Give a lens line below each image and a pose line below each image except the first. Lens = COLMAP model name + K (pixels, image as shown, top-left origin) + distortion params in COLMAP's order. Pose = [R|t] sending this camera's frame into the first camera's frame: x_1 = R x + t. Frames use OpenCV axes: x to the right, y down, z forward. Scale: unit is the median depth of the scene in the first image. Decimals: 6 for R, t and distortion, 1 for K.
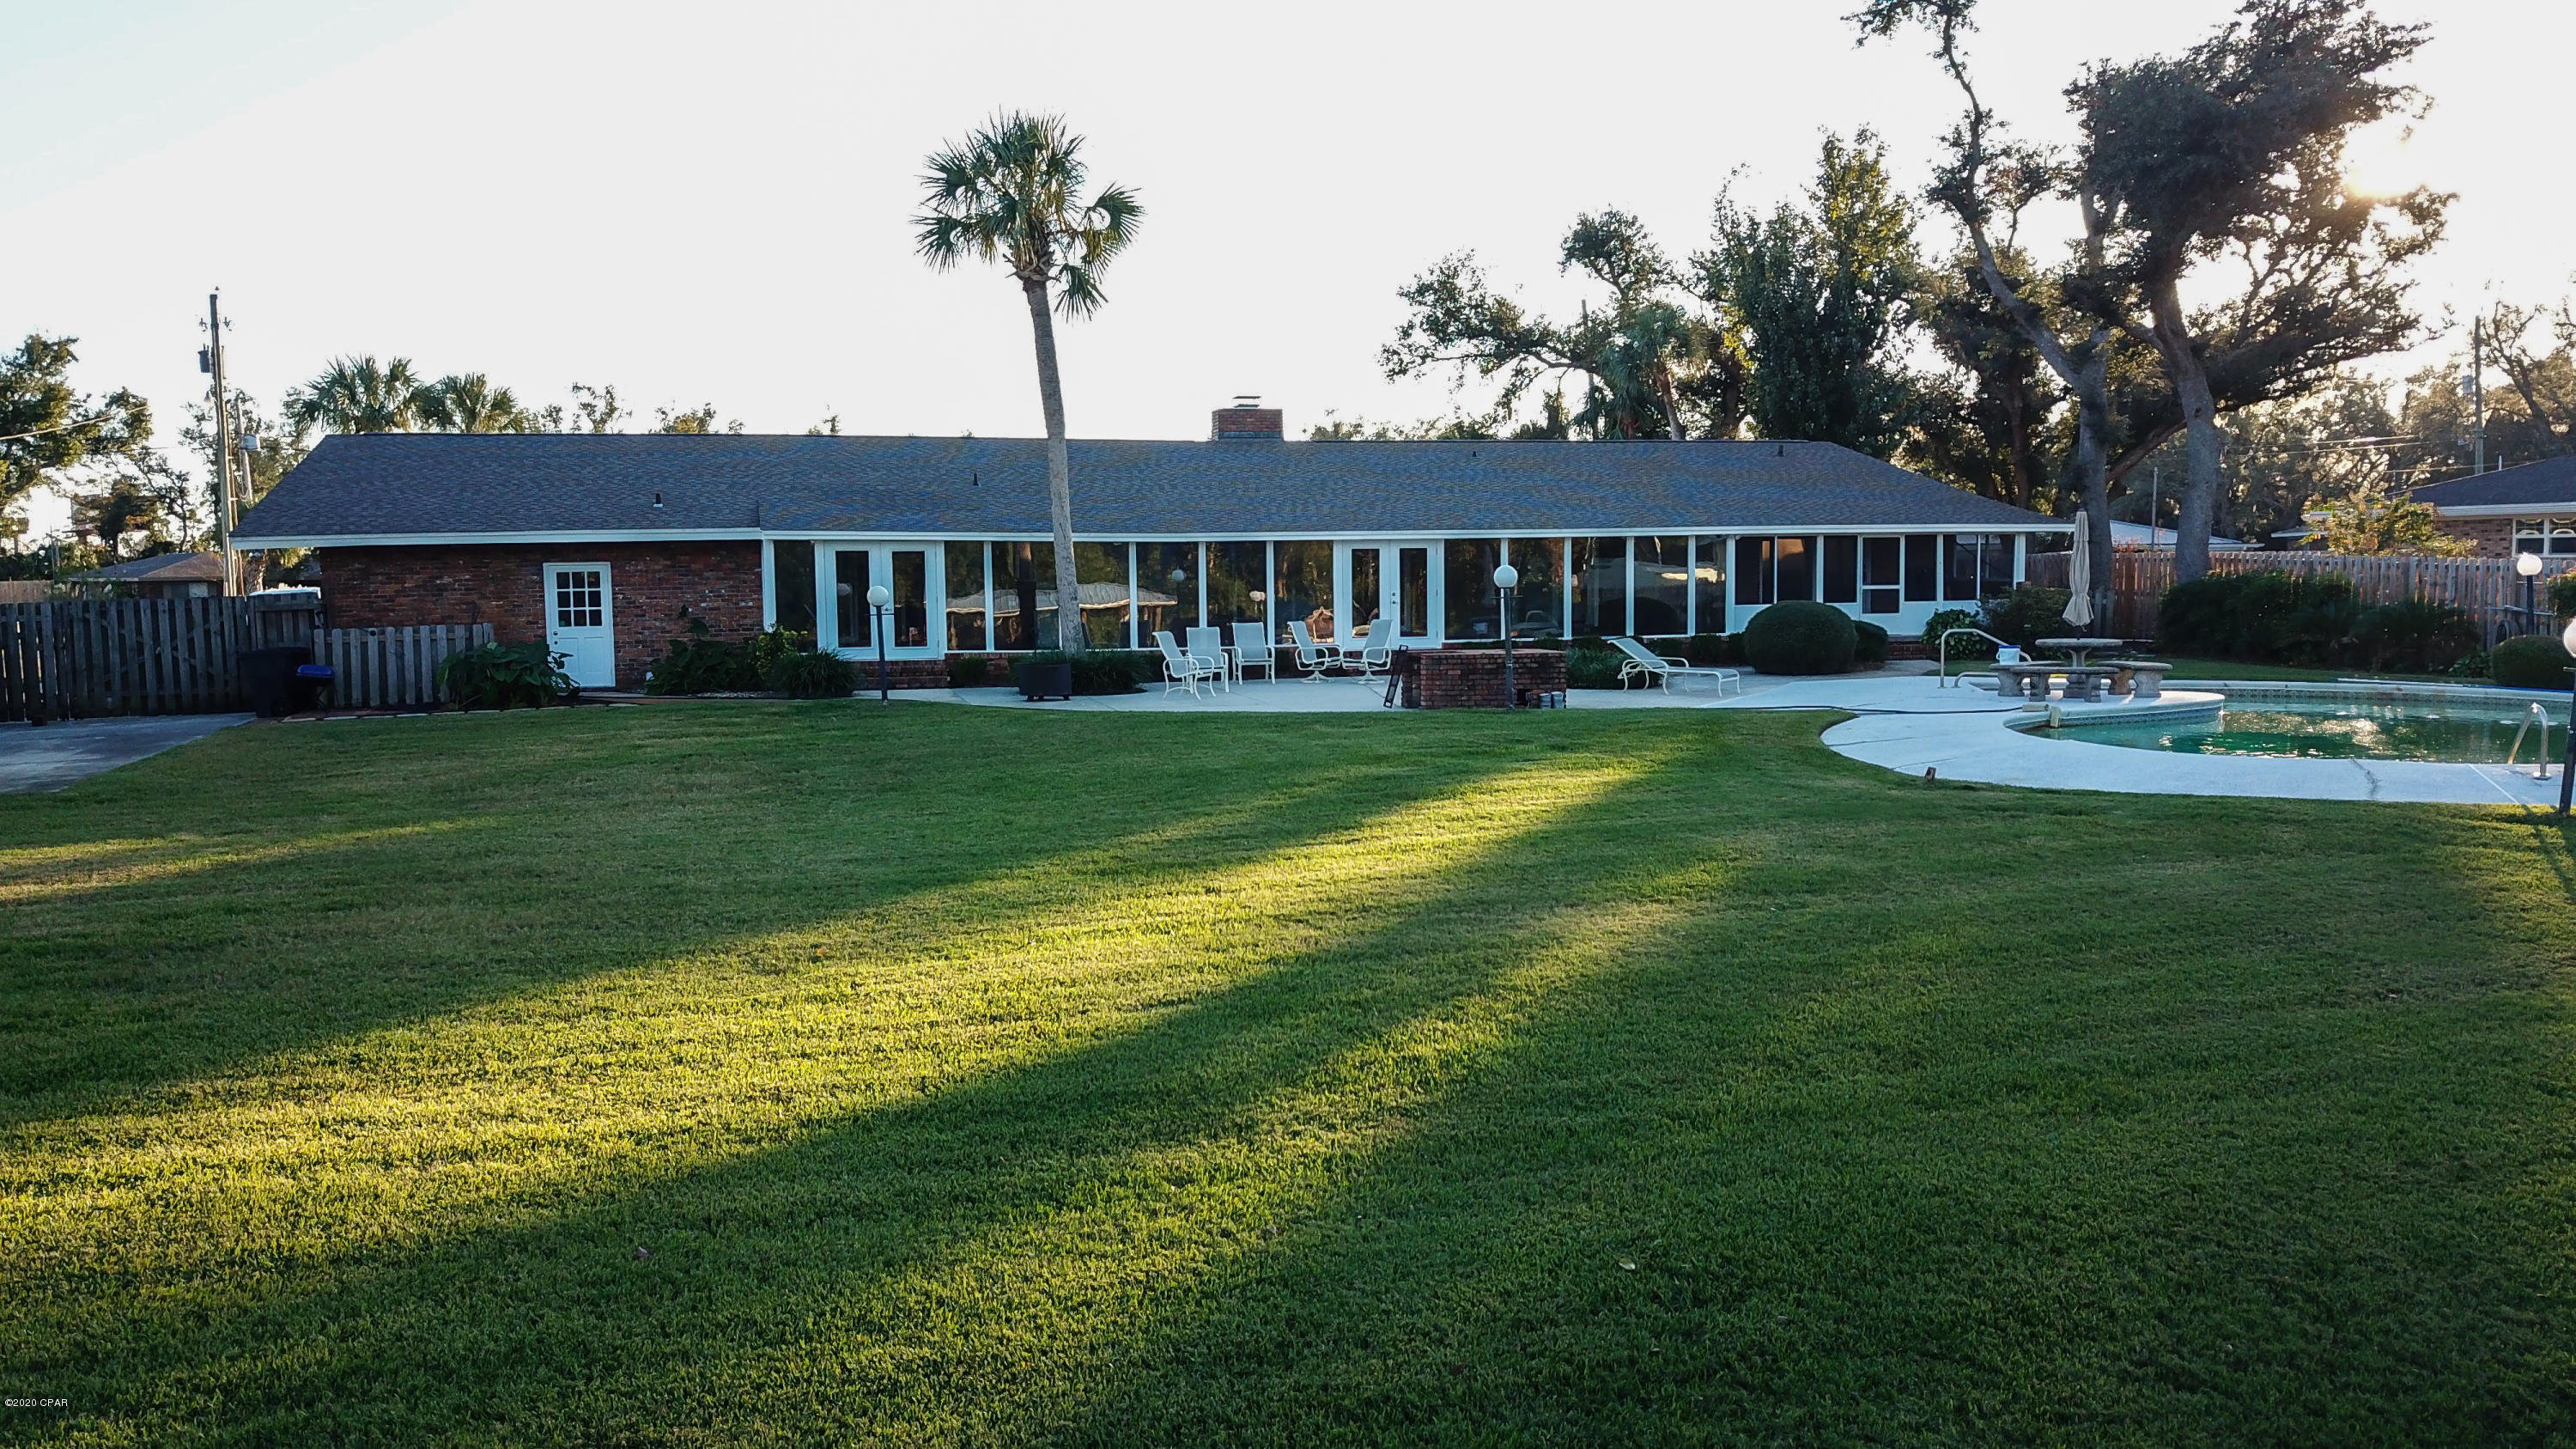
lens RADIAL K [[1976.0, 0, 1316.6], [0, 1976.0, 719.6], [0, 0, 1]] dist [-0.001936, 0.001925]
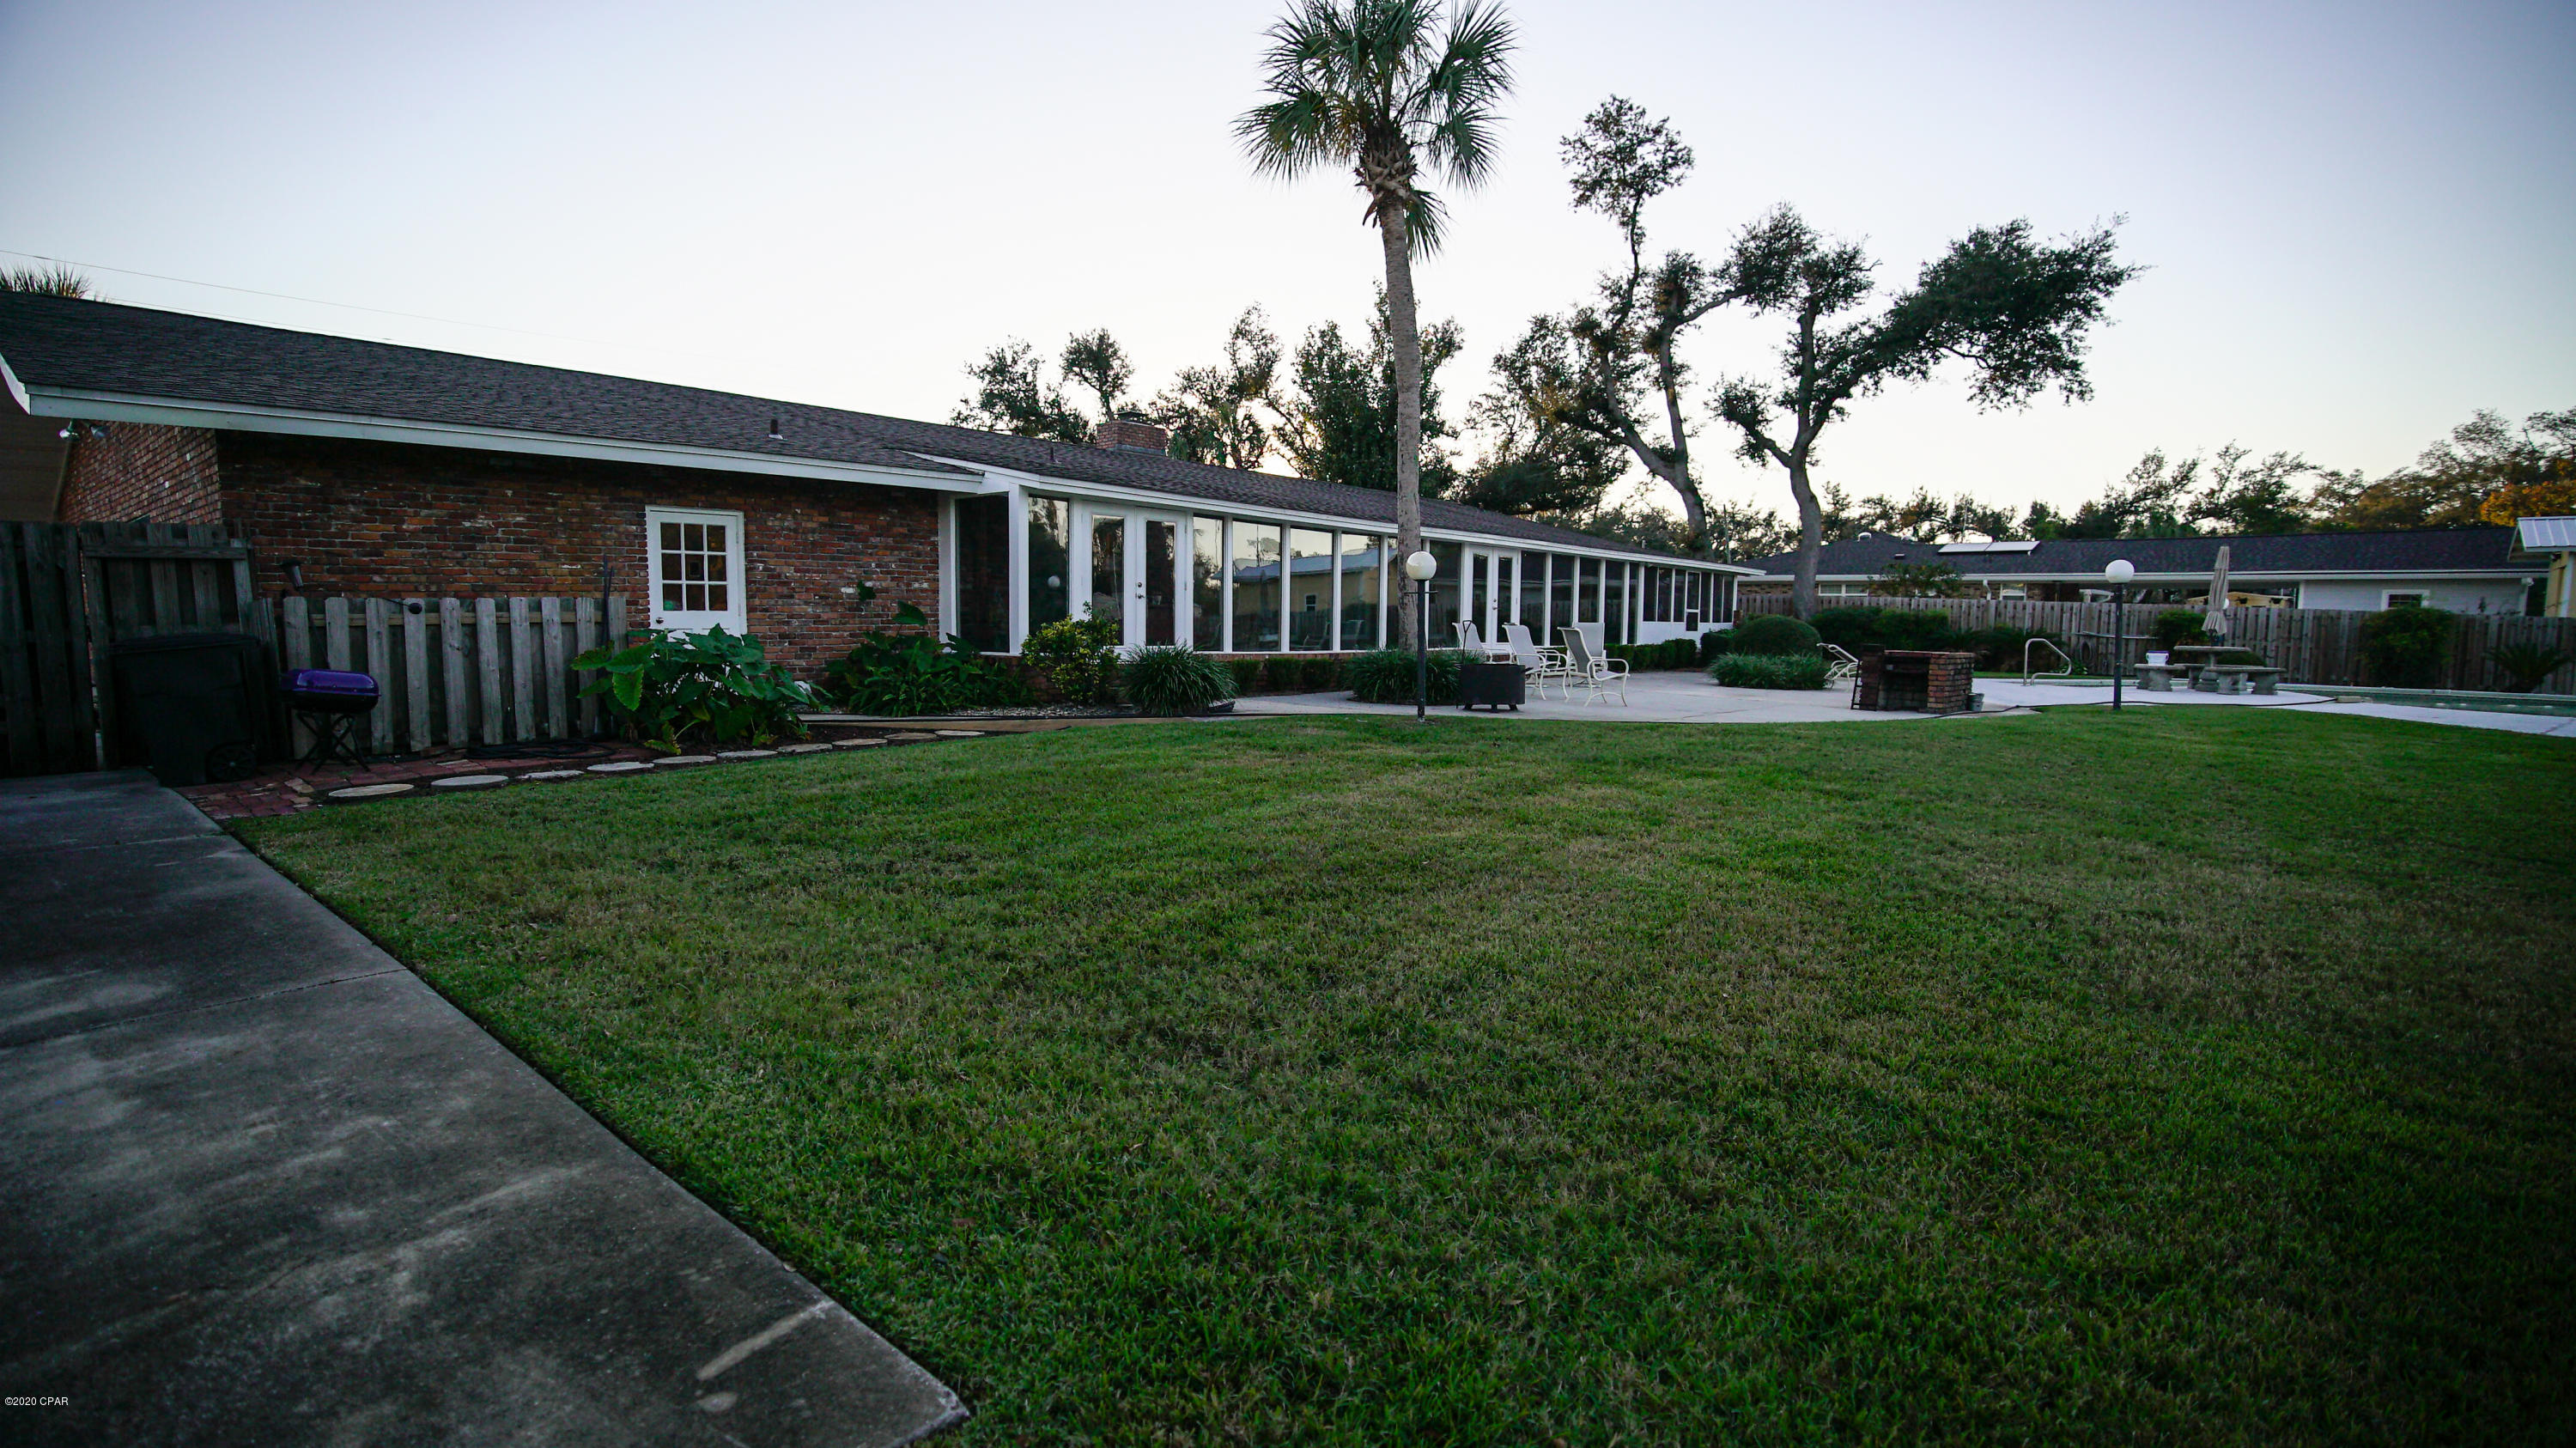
lens RADIAL K [[1194.9, 0, 1296.3], [0, 1194.9, 731.5], [0, 0, 1]] dist [-0.072804, 0.029885]
pose [[0.823367, -0.031579, 0.566629, -0.431284], [0.022477, 0.999482, 0.023041, -0.012826], [-0.567063, -0.006235, 0.823651, 0.583747]]
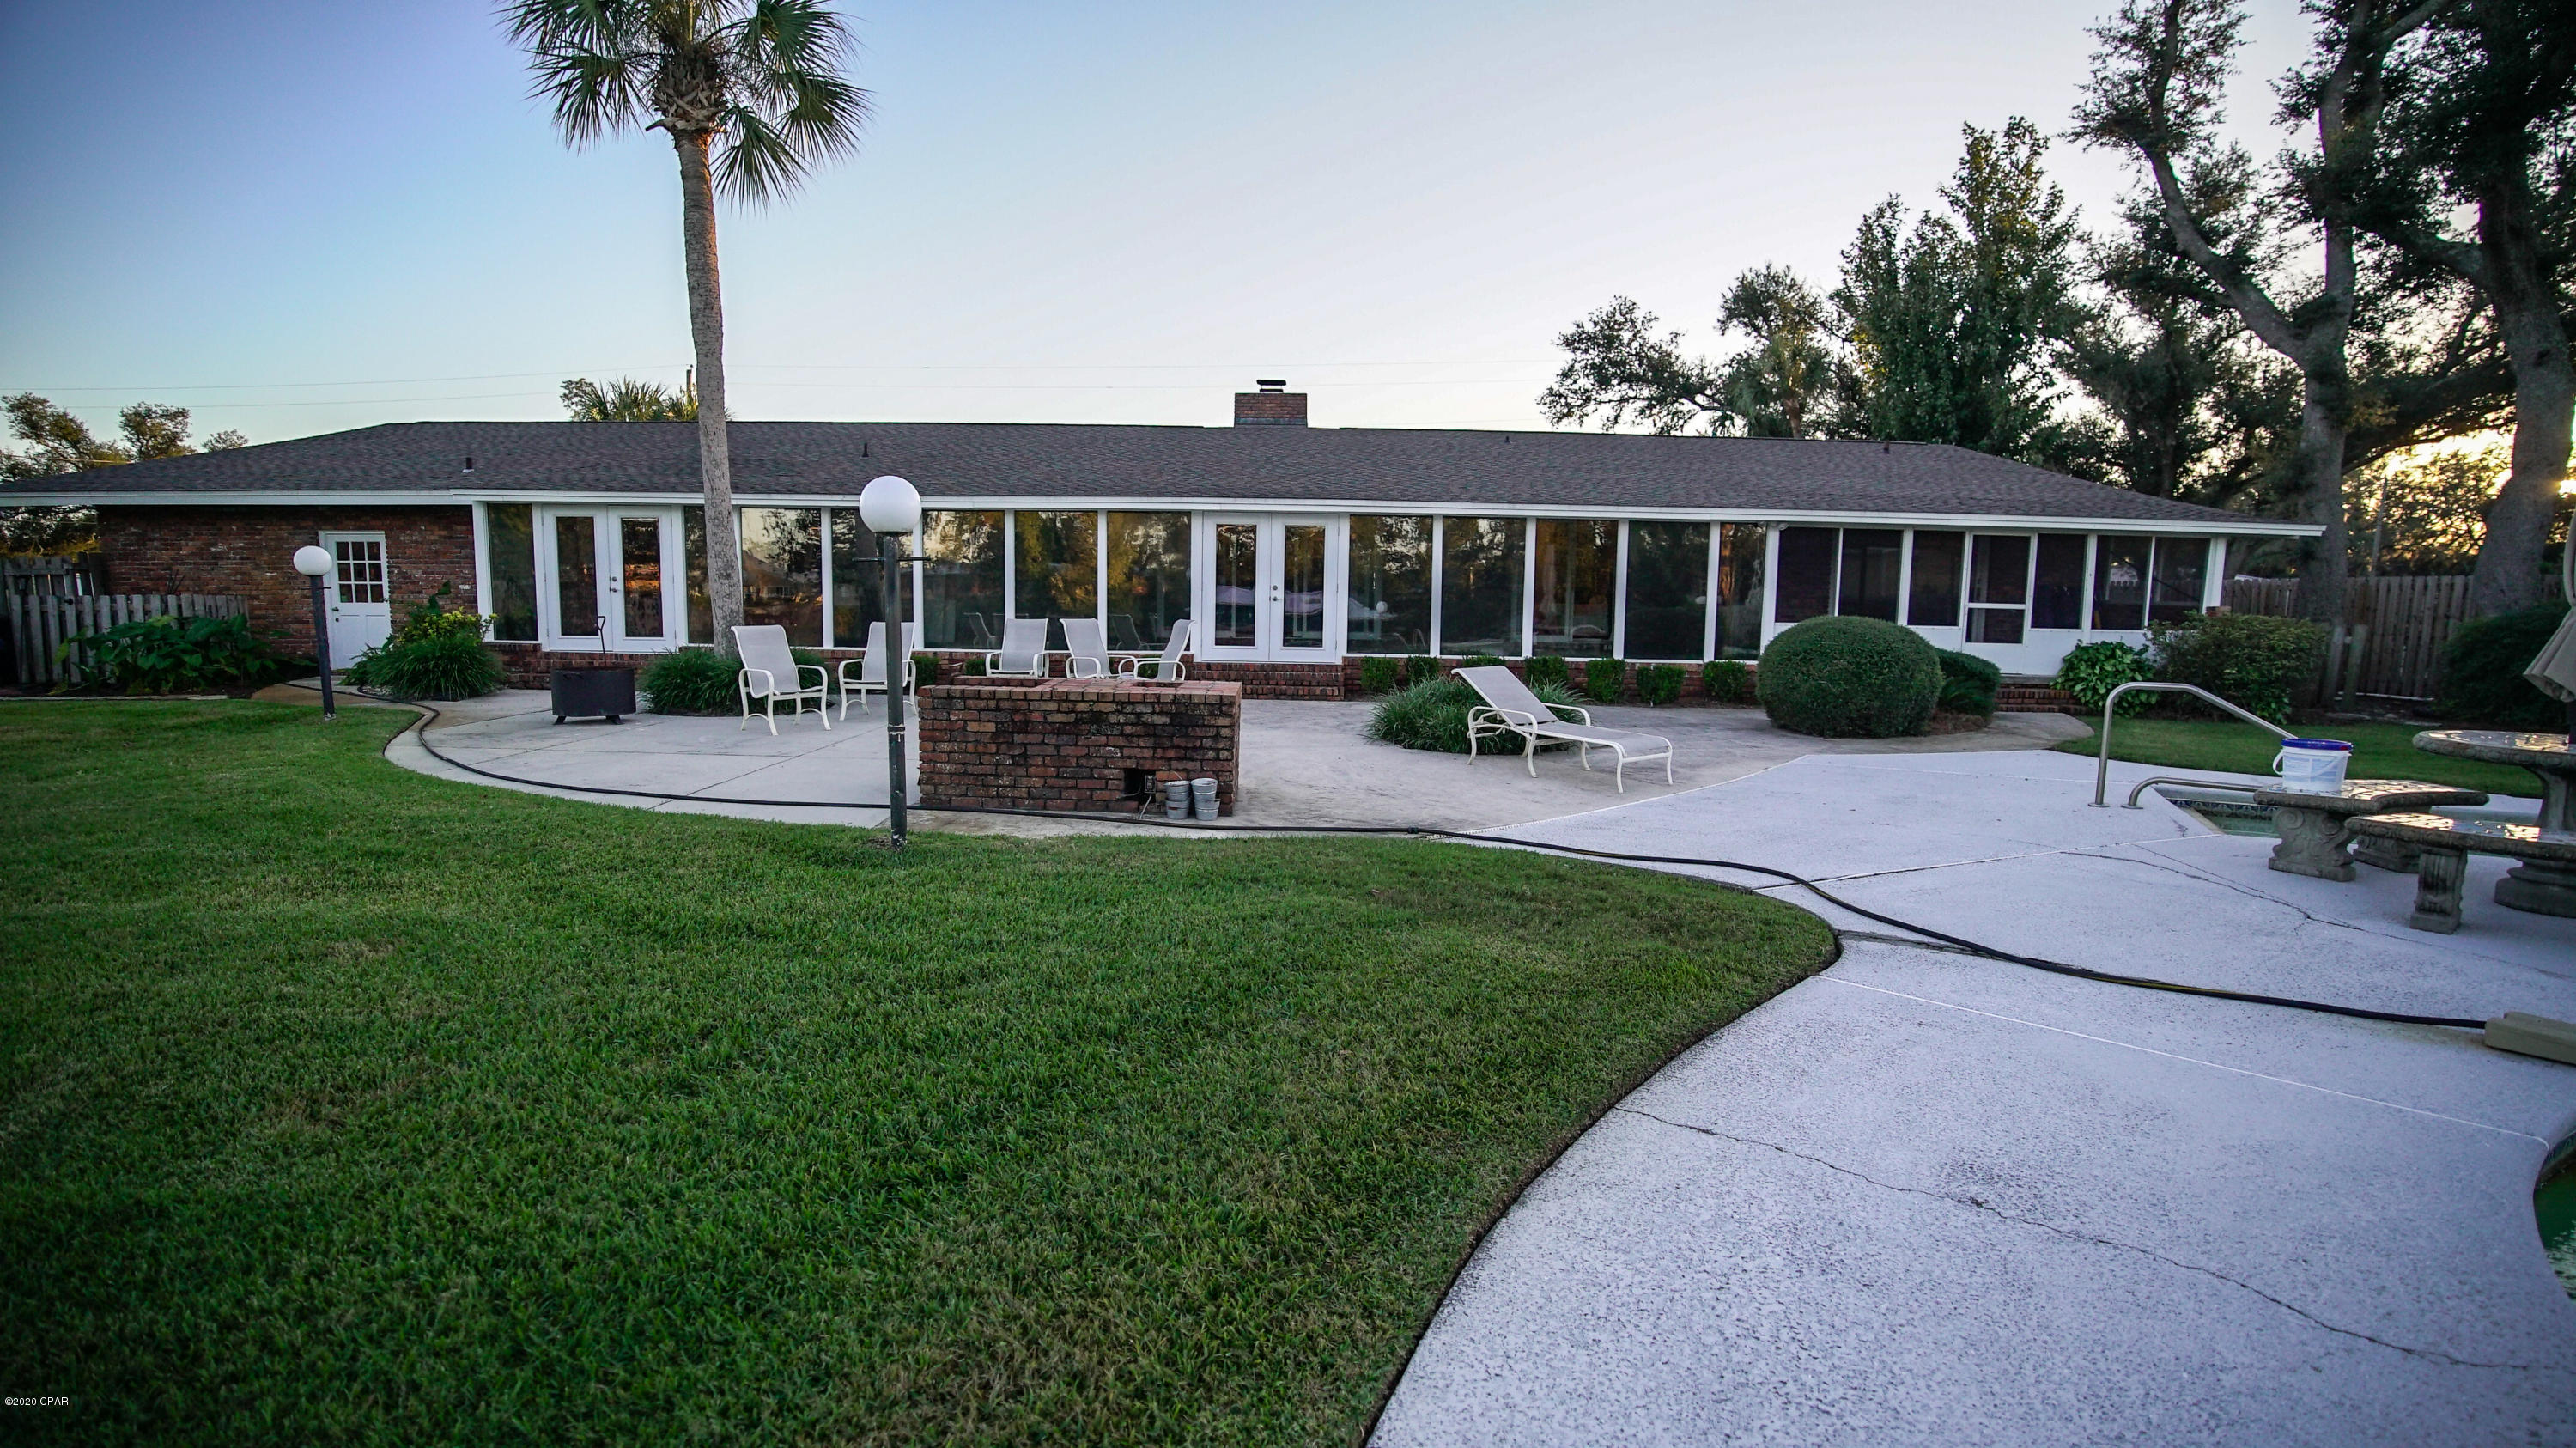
lens RADIAL K [[1194.9, 0, 1296.3], [0, 1194.9, 731.5], [0, 0, 1]] dist [-0.072804, 0.029885]
pose [[0.961382, 0.059306, -0.268752, 0.184442], [-0.048838, 0.997771, 0.045476, -0.033392], [0.270850, -0.030594, 0.962135, 0.610556]]
